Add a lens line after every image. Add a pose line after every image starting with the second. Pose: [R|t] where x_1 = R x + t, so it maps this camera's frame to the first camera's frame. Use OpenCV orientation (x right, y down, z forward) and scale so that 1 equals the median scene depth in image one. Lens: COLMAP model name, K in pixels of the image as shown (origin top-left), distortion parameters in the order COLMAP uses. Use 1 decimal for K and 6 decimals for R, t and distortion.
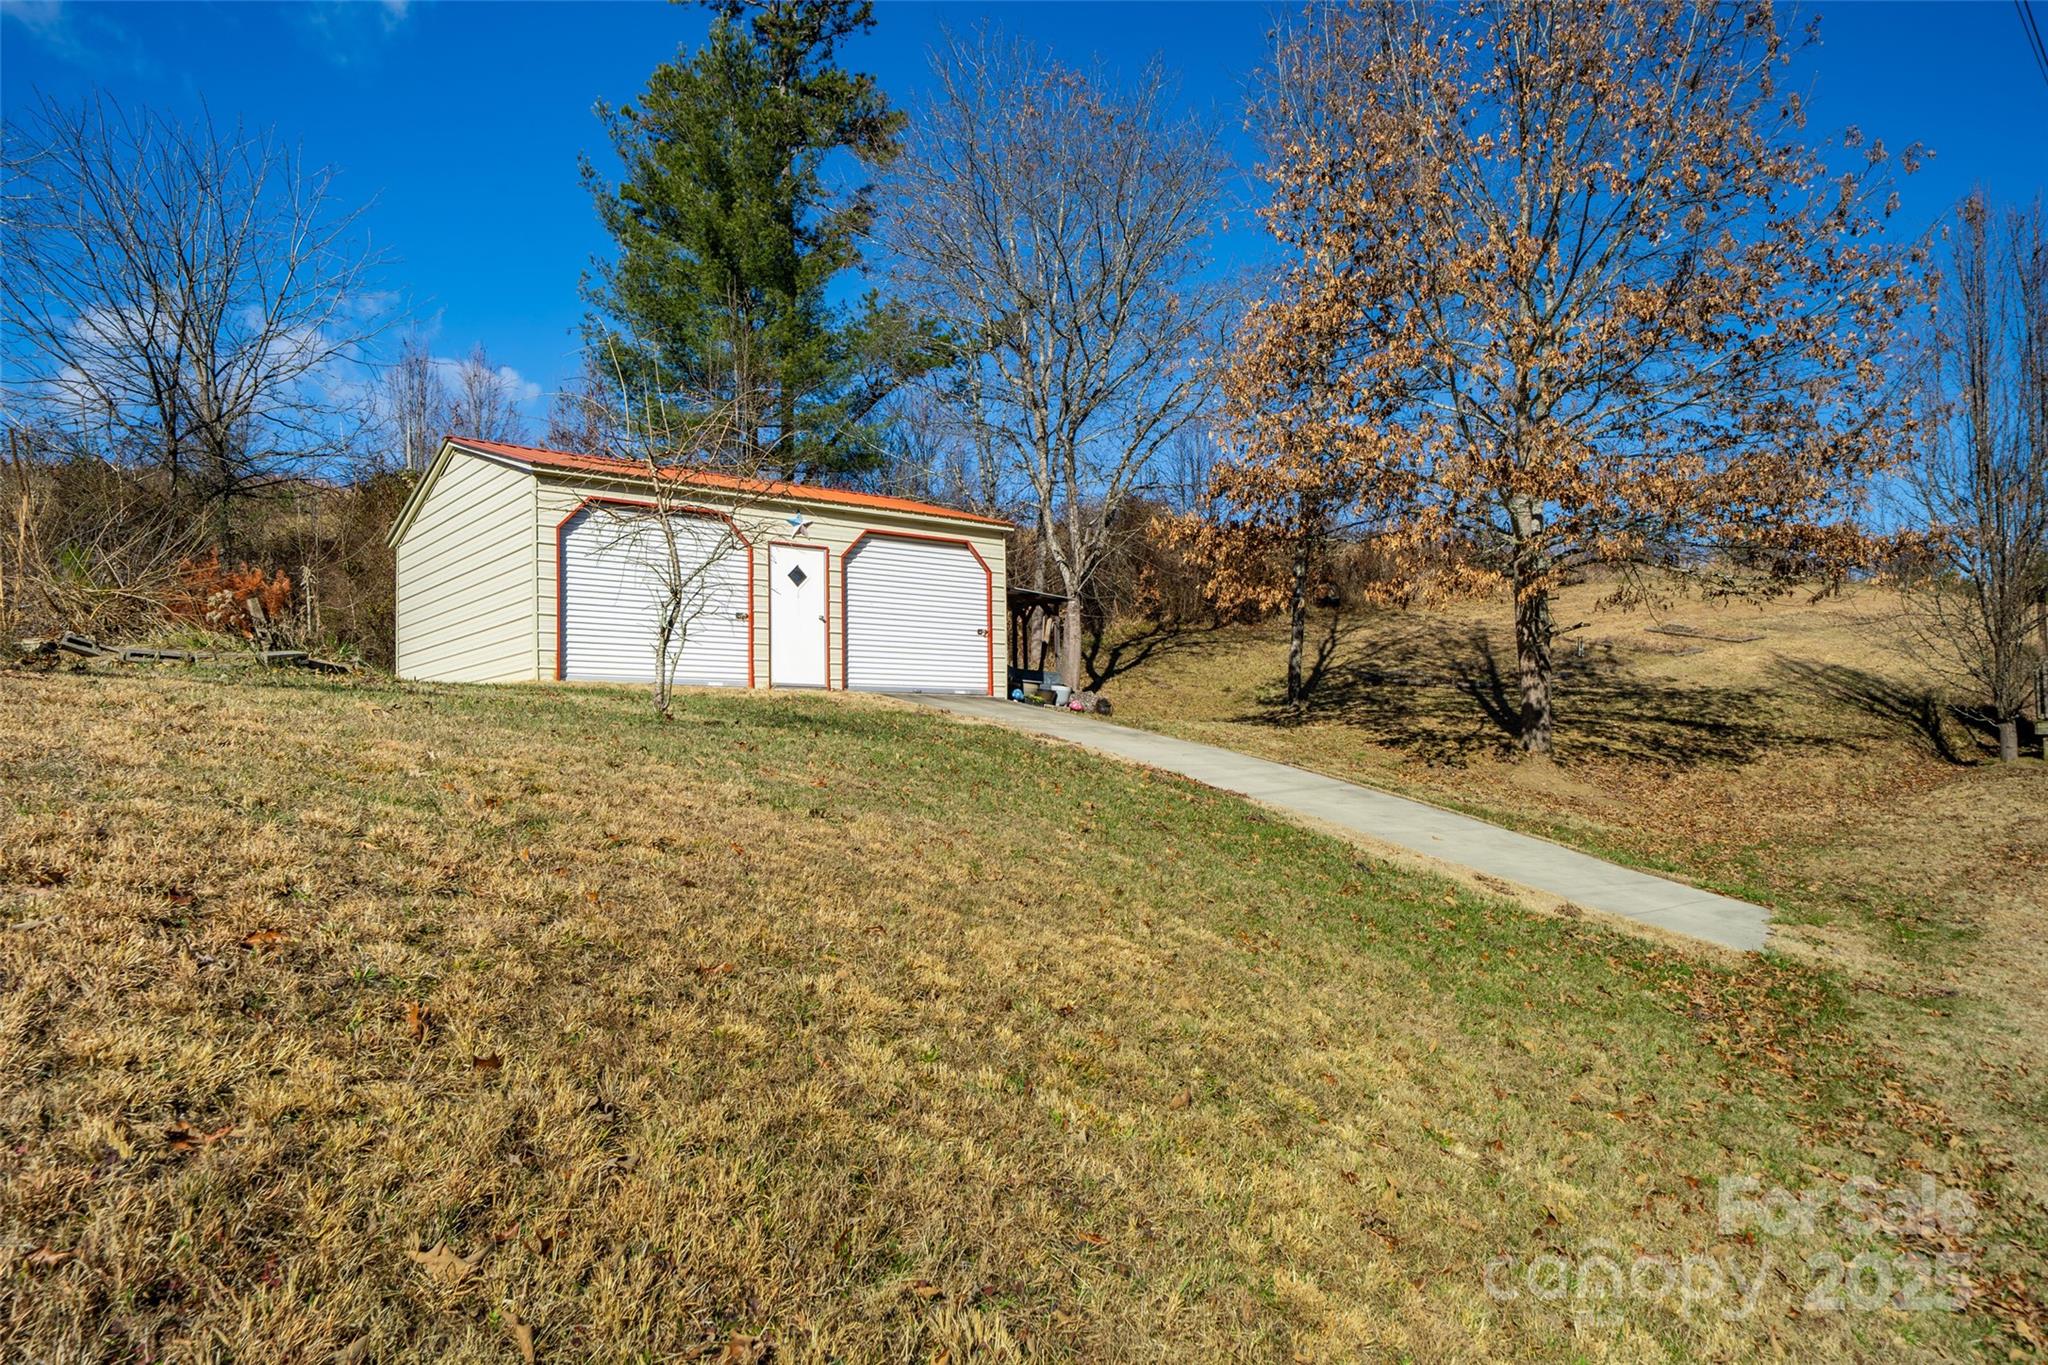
lens RADIAL K [[1370.3, 0, 1007.9], [0, 1370.3, 722.1], [0, 0, 1]] dist [0.033881, -0.003317]
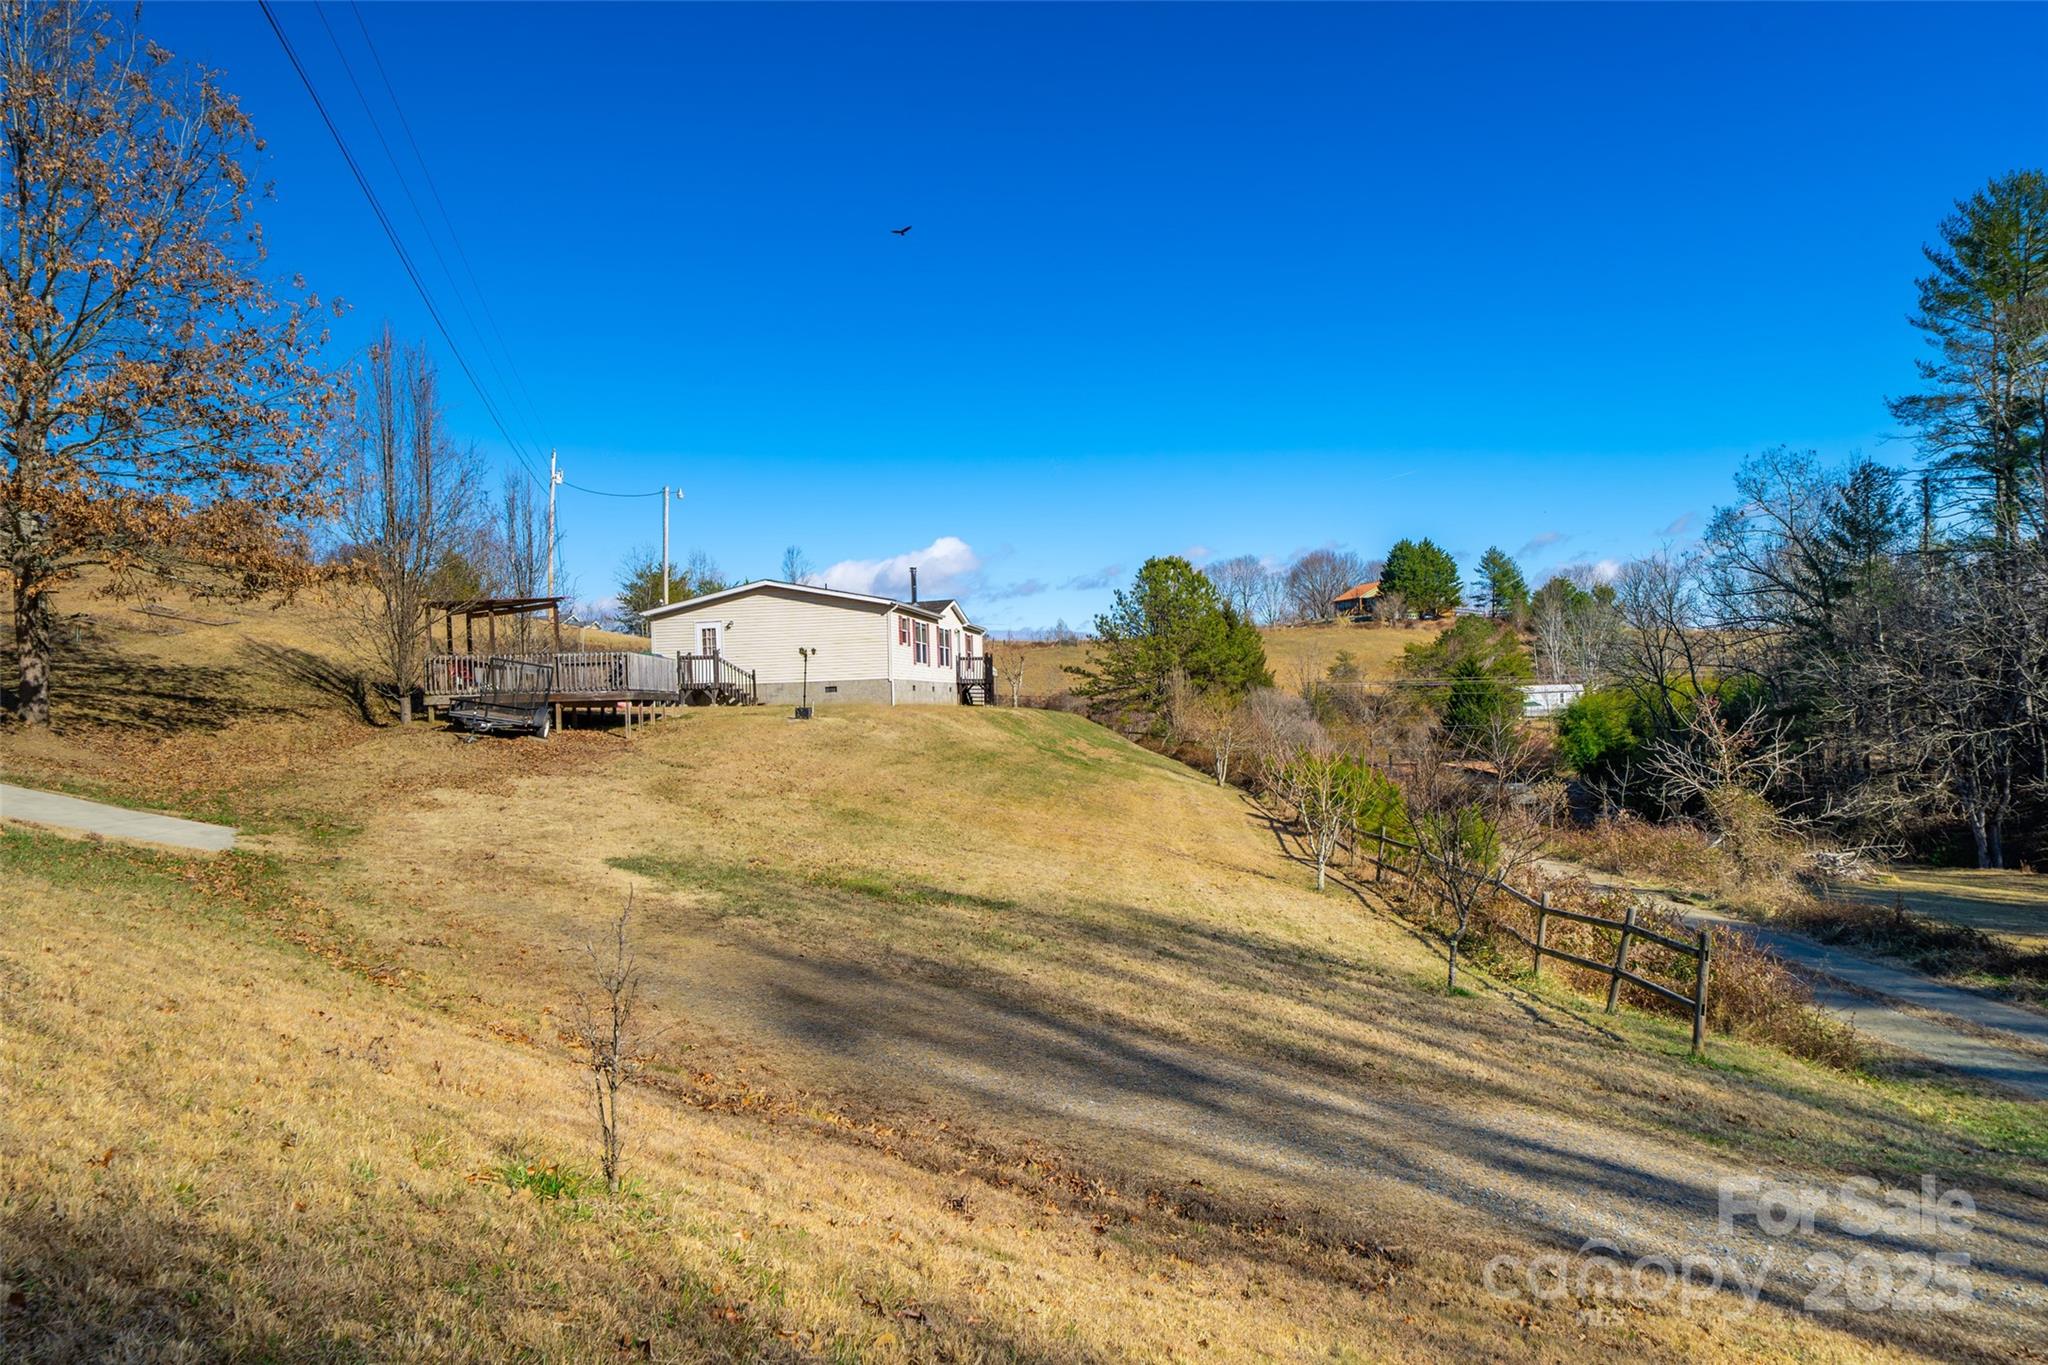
lens RADIAL K [[1370.3, 0, 1021.9], [0, 1370.3, 677.0], [0, 0, 1]] dist [0.033881, -0.003317]
pose [[0.526804, 0.012666, 0.849892, -0.162129], [-0.007286, 0.999920, -0.010385, -0.010423], [-0.849955, -0.000722, 0.526854, -0.298190]]
